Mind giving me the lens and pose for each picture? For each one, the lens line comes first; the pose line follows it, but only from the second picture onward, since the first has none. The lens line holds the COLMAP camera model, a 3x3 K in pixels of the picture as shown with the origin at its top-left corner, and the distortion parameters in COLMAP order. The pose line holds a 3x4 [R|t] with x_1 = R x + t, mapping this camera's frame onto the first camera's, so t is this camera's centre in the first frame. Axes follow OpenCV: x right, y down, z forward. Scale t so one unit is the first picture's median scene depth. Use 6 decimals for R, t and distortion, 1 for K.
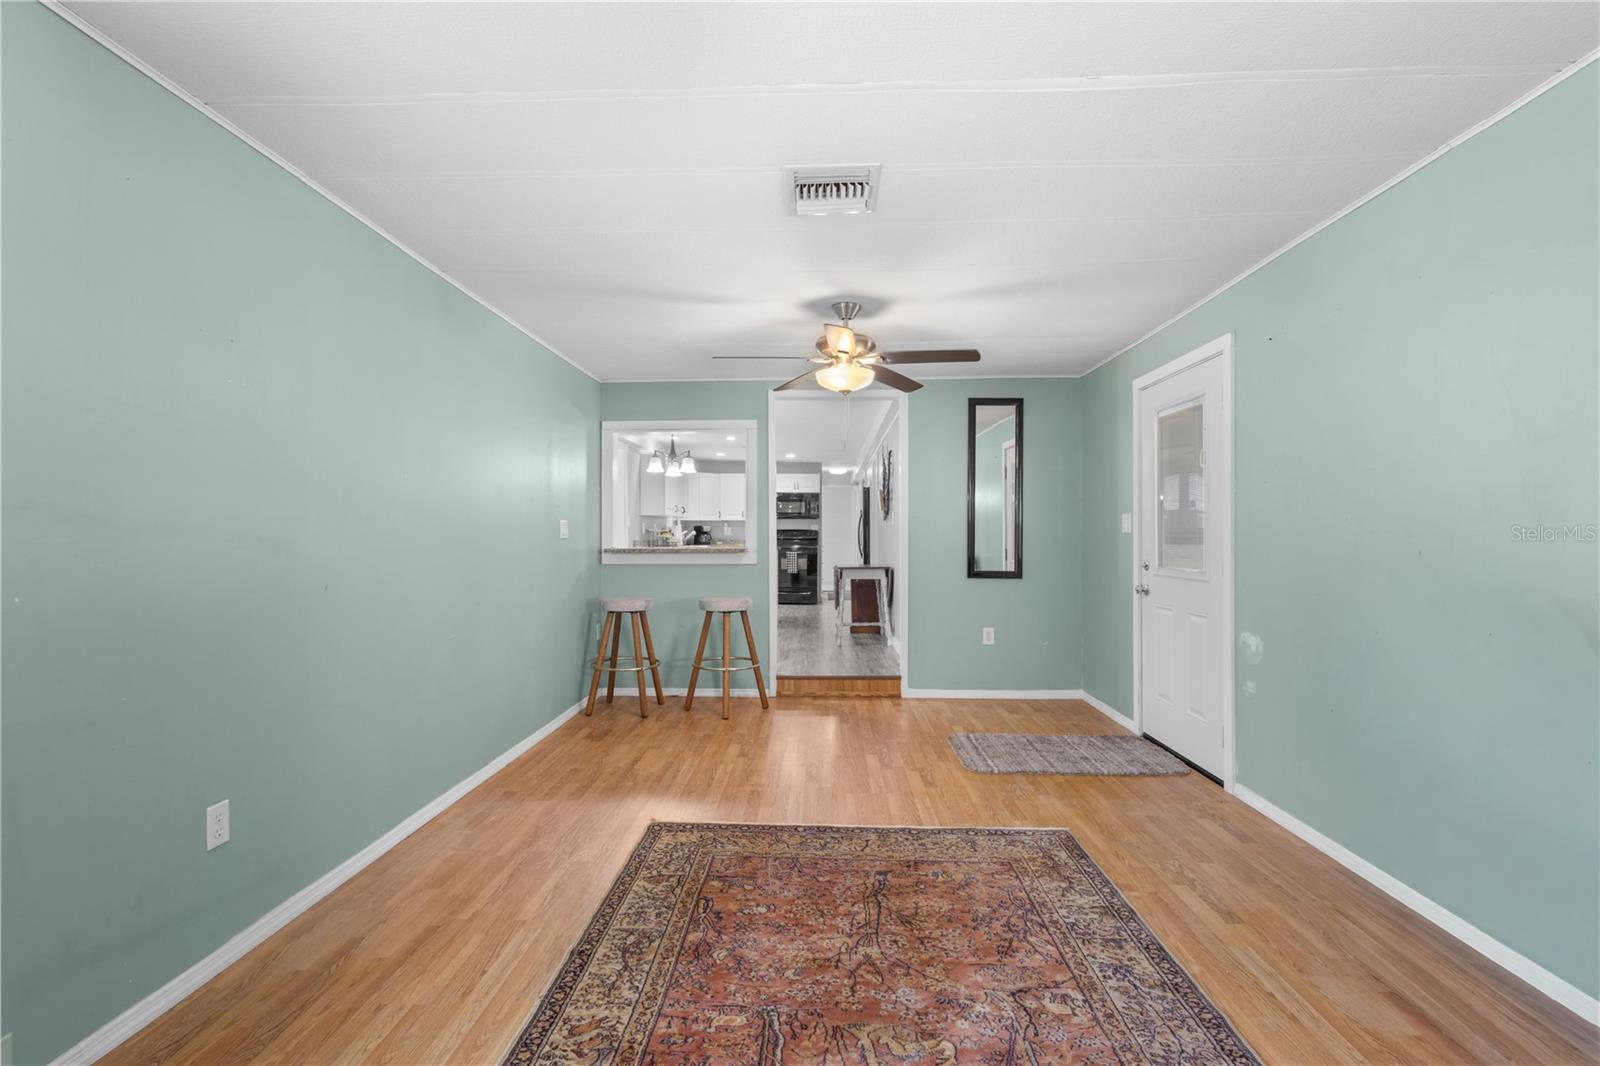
lens RADIAL K [[729.2, 0, 809.6], [0, 729.2, 533.1], [0, 0, 1]] dist [0.000896, -0.002188]
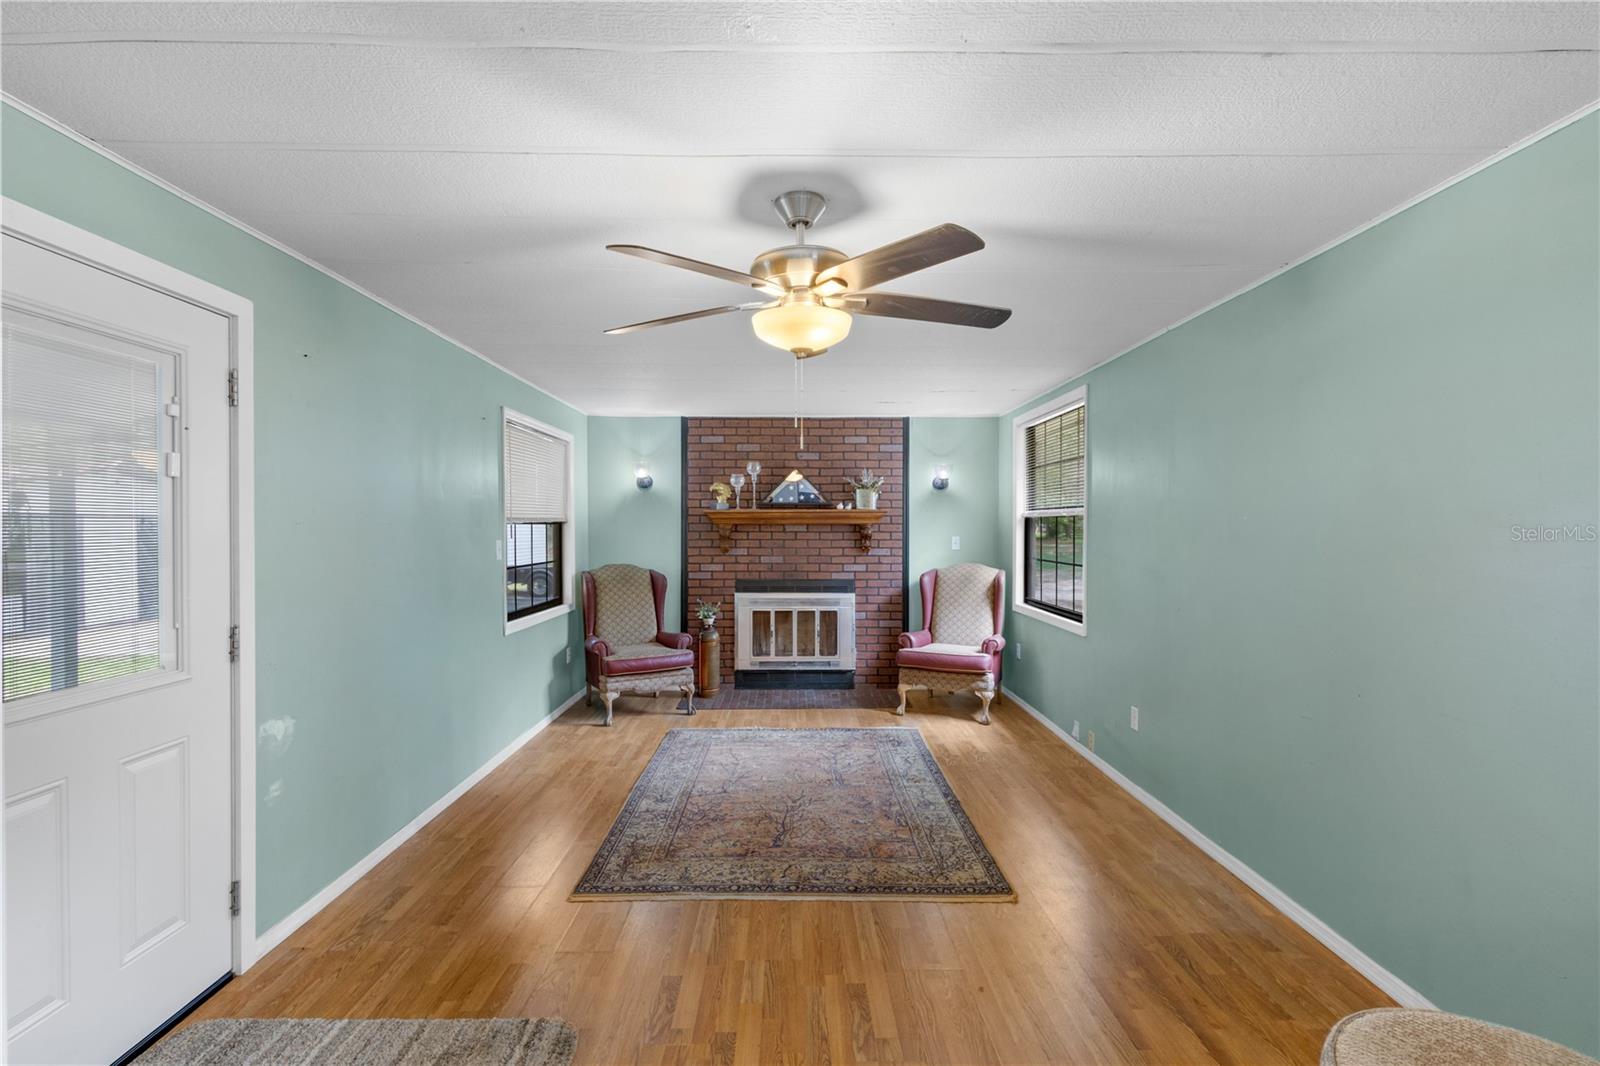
lens RADIAL K [[729.2, 0, 788.8], [0, 729.2, 532.3], [0, 0, 1]] dist [0.000896, -0.002188]
pose [[-0.999886, 0.003350, -0.014733, 0.083371], [0.003361, 0.999994, -0.000761, -0.063439], [0.014731, -0.000811, -0.999891, 1.979030]]
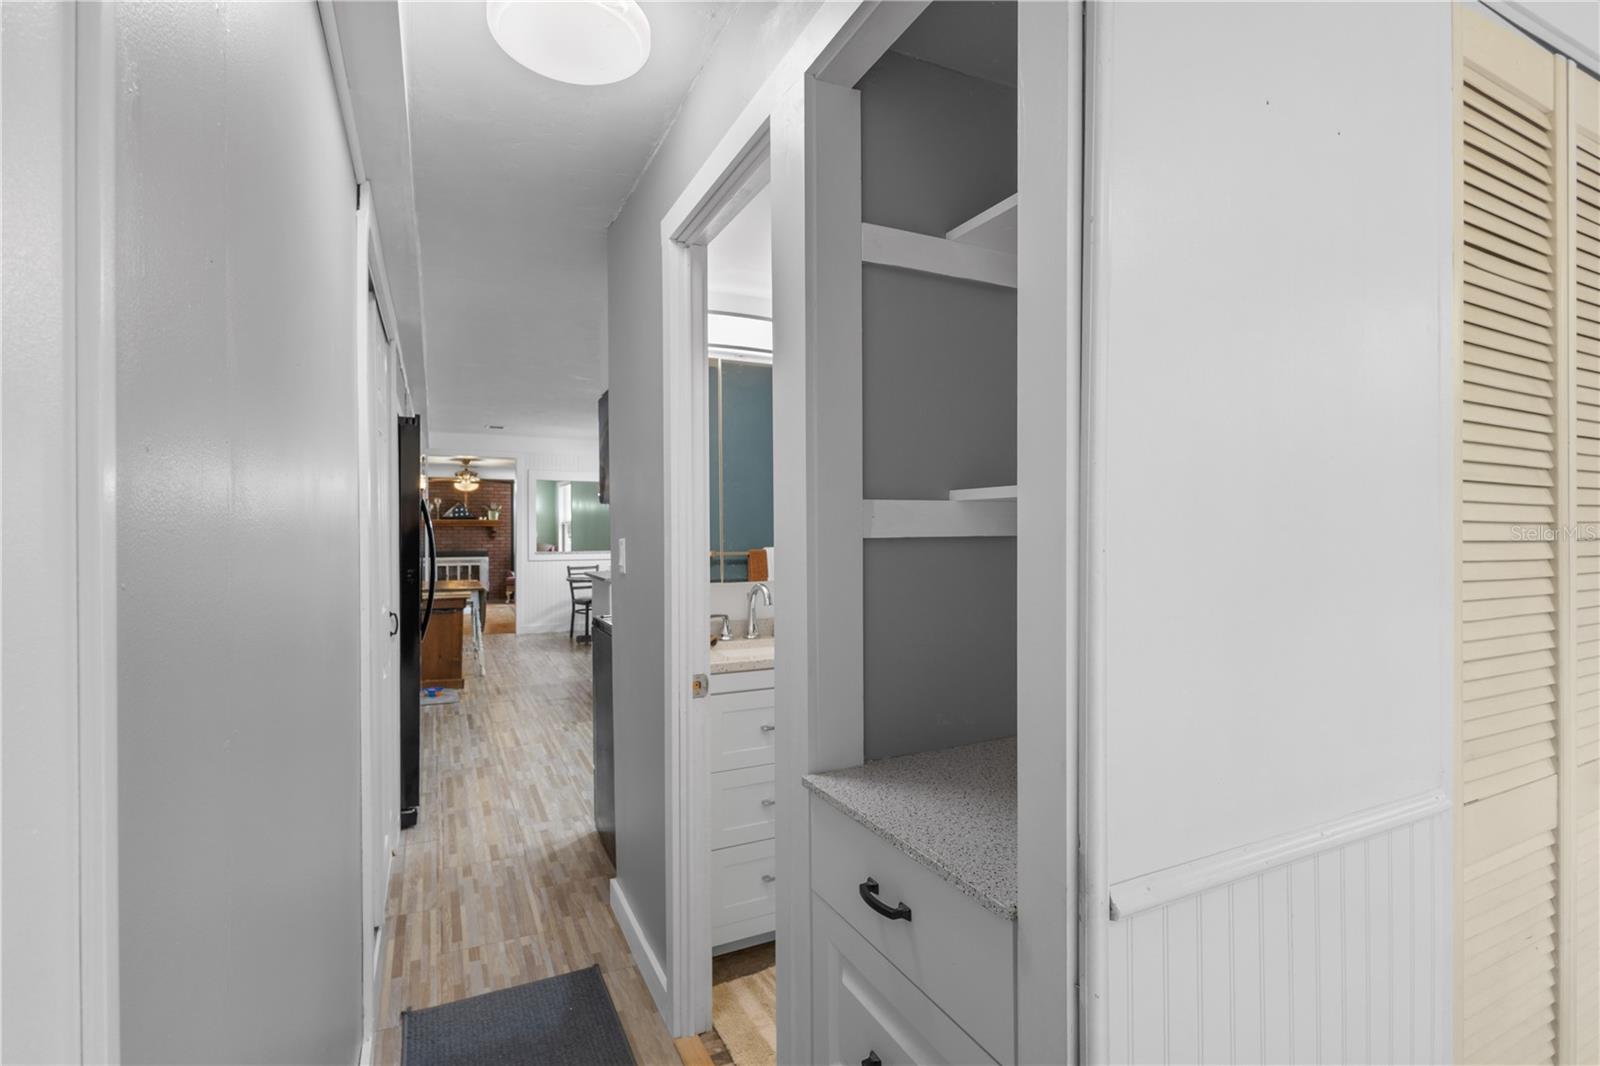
lens RADIAL K [[729.2, 0, 804.3], [0, 729.2, 531.1], [0, 0, 1]] dist [0.000896, -0.002188]
pose [[-0.885132, 0.005954, -0.465301, 0.248623], [0.007422, 0.999972, -0.001325, -0.035810], [0.465280, -0.004626, -0.885151, 5.047414]]
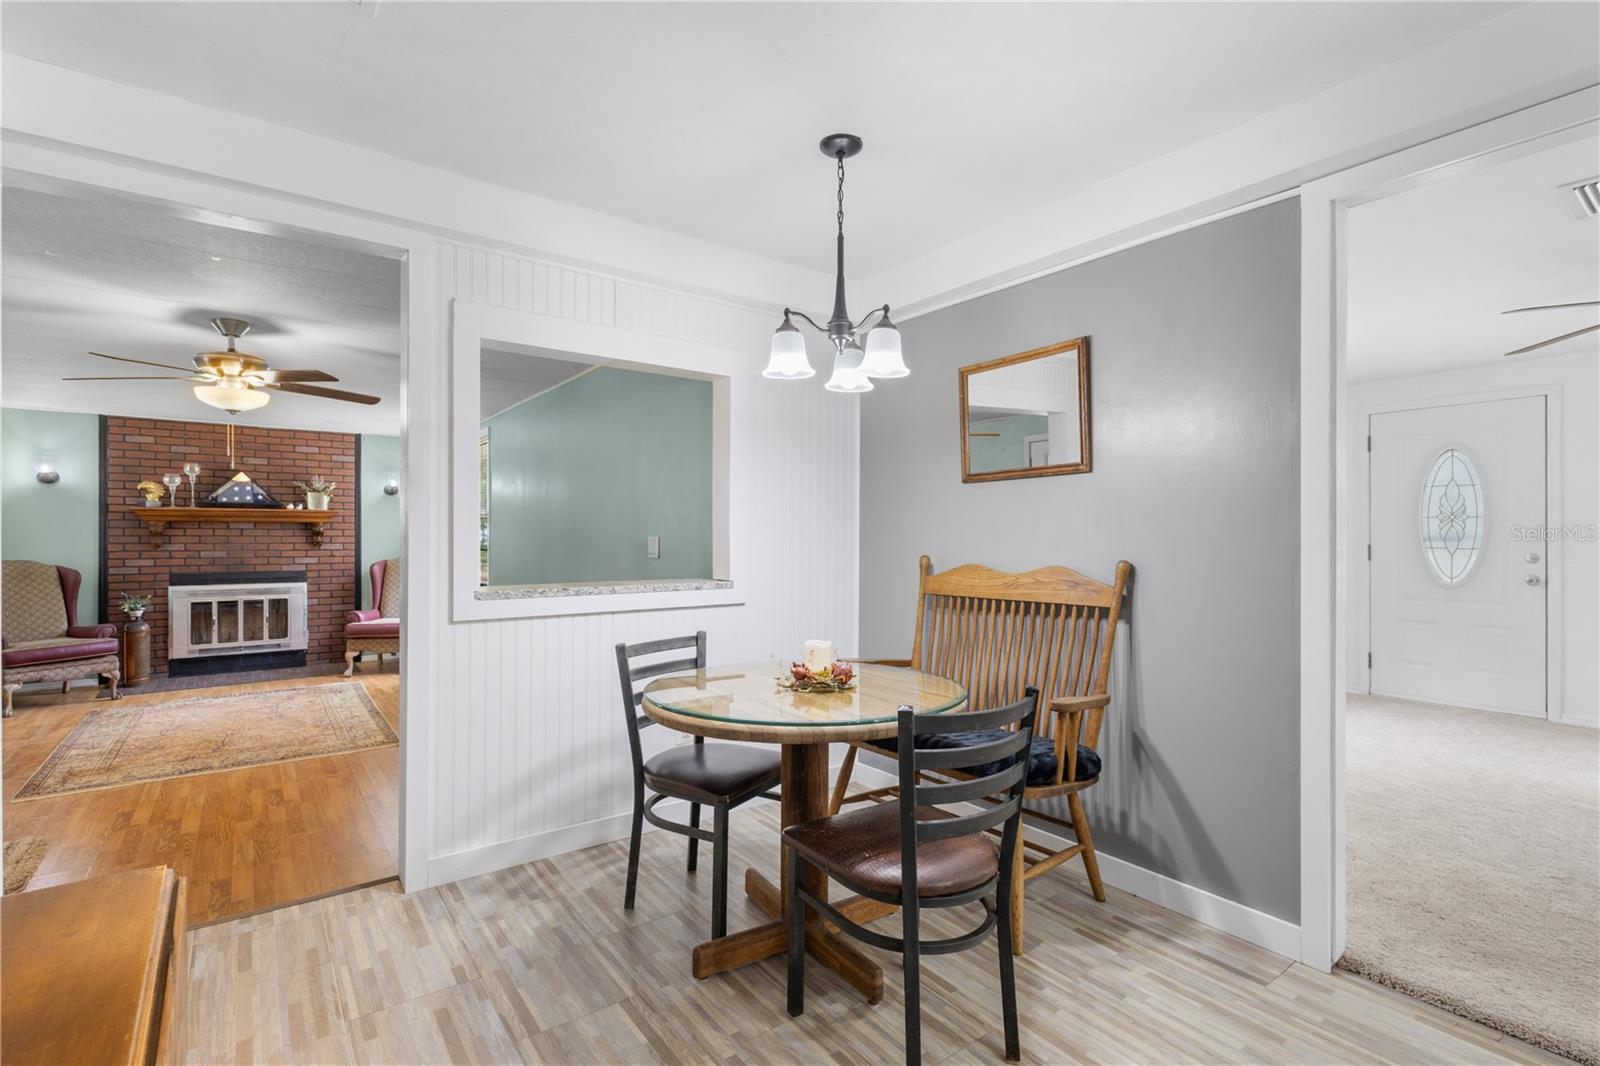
lens RADIAL K [[729.2, 0, 805.5], [0, 729.2, 536.3], [0, 0, 1]] dist [0.000896, -0.002188]
pose [[-0.783762, 0.003643, -0.621051, 0.066504], [0.006781, 0.999973, -0.002692, -0.023889], [0.621024, -0.006322, -0.783766, 2.812925]]
